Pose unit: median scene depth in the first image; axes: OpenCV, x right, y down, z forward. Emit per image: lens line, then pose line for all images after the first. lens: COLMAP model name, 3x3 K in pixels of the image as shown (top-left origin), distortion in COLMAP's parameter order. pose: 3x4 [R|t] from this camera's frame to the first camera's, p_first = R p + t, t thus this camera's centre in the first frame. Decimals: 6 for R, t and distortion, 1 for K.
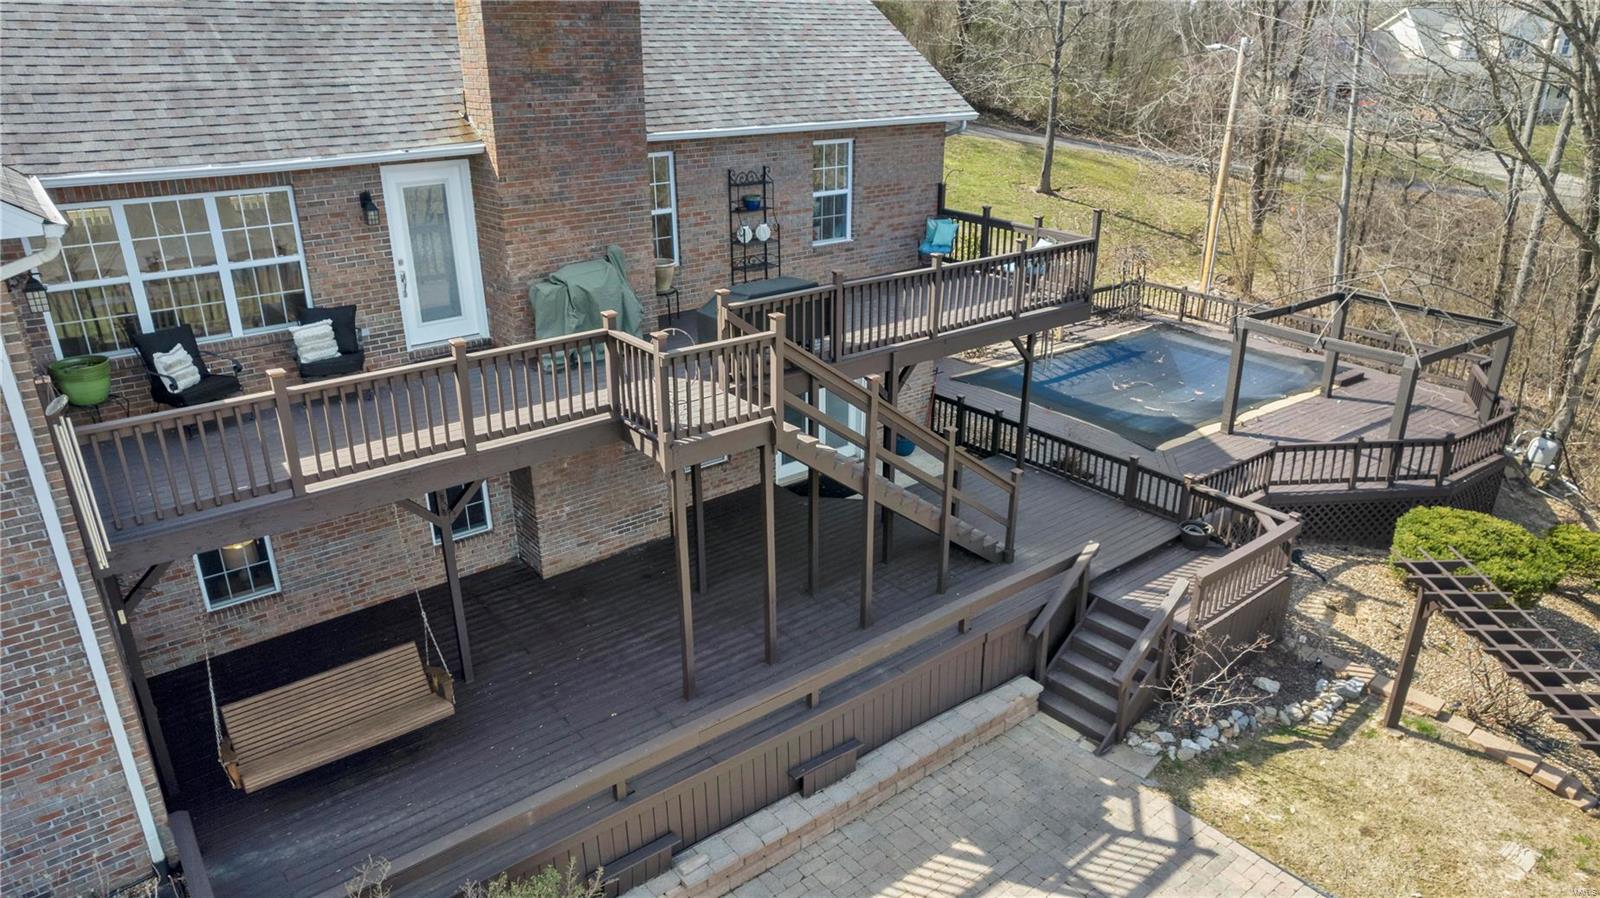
lens RADIAL K [[1032.8, 0, 801.8], [0, 1032.8, 456.1], [0, 0, 1]] dist [-0.059617, 0.043089]
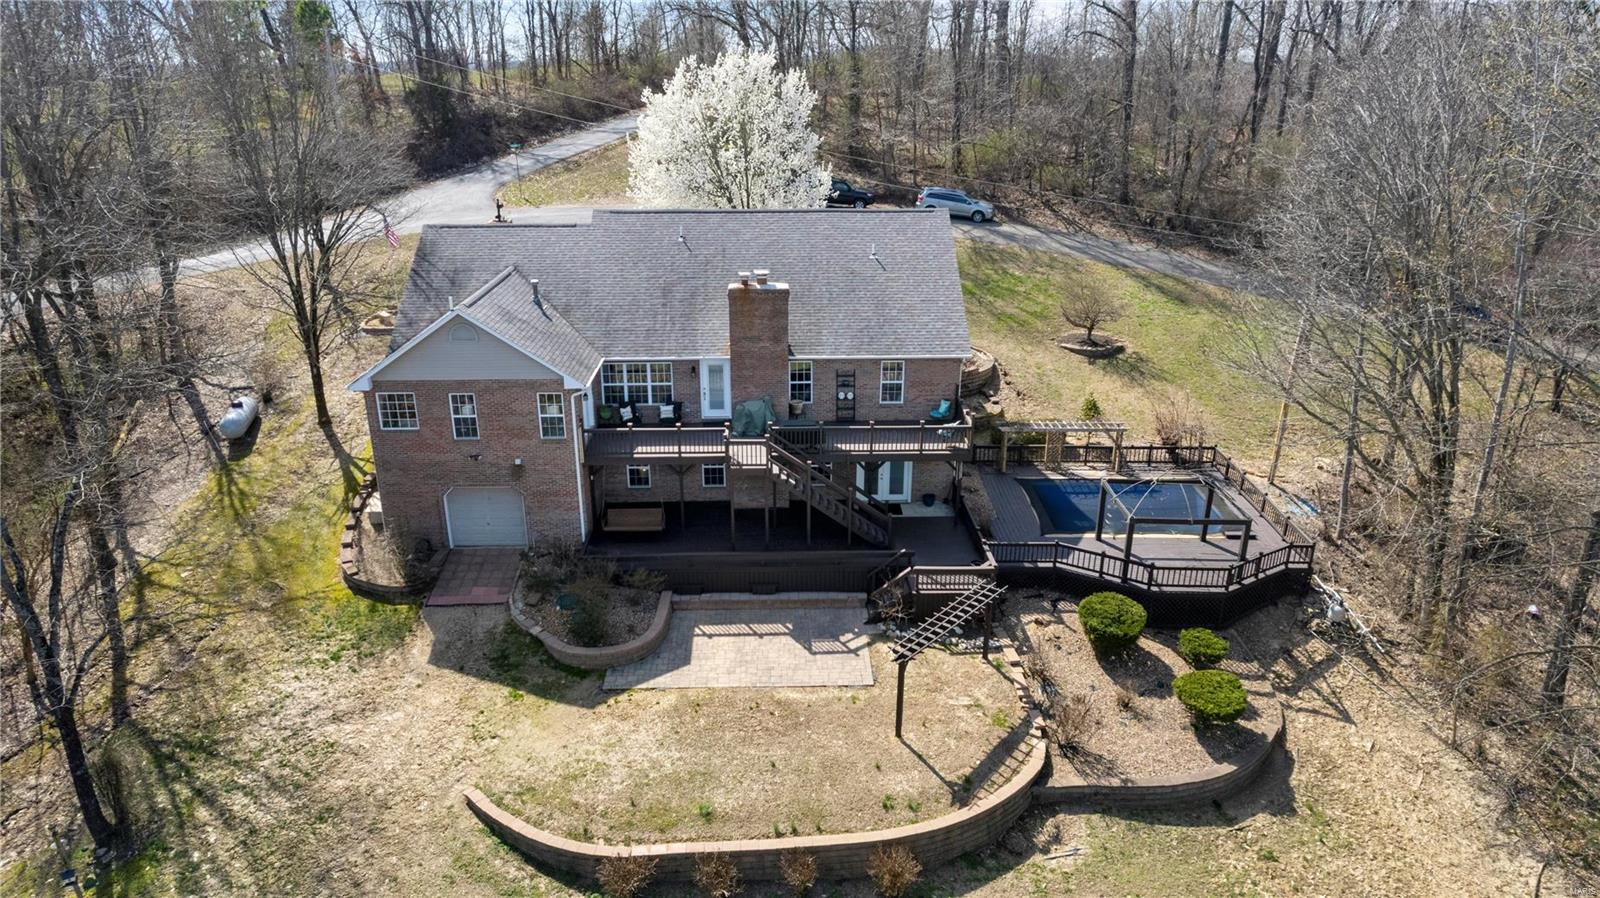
lens RADIAL K [[1032.8, 0, 796.4], [0, 1032.8, 444.5], [0, 0, 1]] dist [-0.059617, 0.043089]
pose [[0.799892, 0.214651, -0.560445, 1.514891], [-0.230115, 0.972172, 0.043912, -0.223902], [0.554275, 0.093842, 0.827027, -1.293511]]
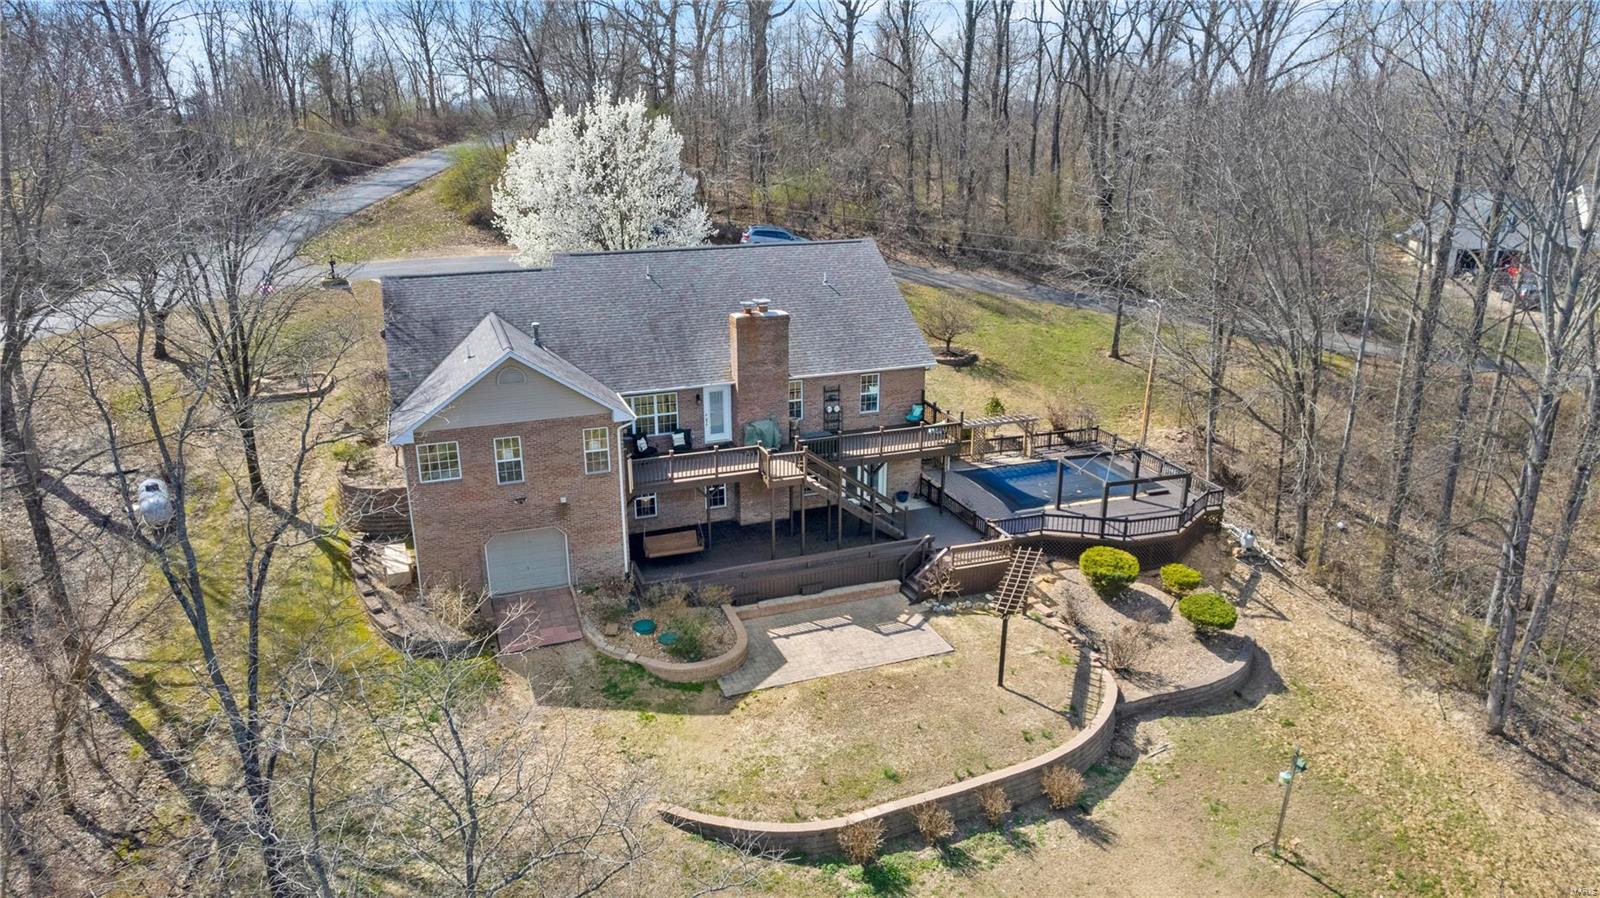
lens RADIAL K [[1032.8, 0, 795.1], [0, 1032.8, 454.8], [0, 0, 1]] dist [-0.059617, 0.043089]
pose [[0.952739, 0.100561, -0.286664, 0.773905], [-0.118281, 0.991954, -0.045136, 0.040398], [0.279819, 0.076910, 0.956967, -1.910686]]
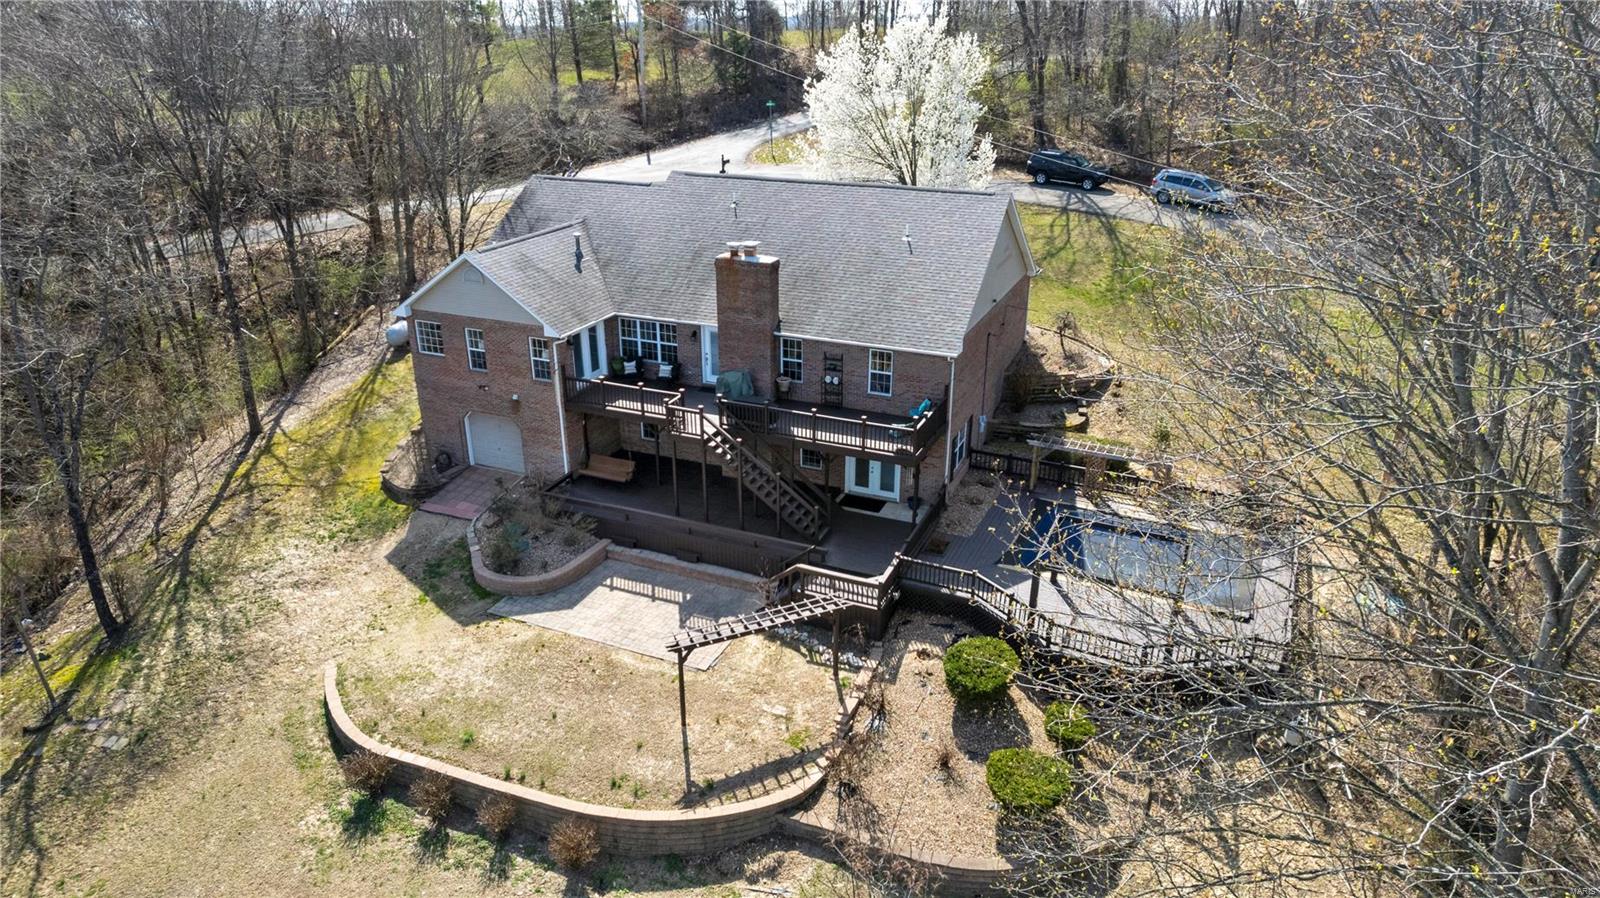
lens RADIAL K [[1032.8, 0, 793.3], [0, 1032.8, 445.3], [0, 0, 1]] dist [-0.059617, 0.043089]
pose [[0.467649, 0.344066, -0.814201, 2.267666], [-0.334509, 0.921511, 0.197283, -0.621432], [0.818174, 0.180098, 0.546037, -0.392214]]
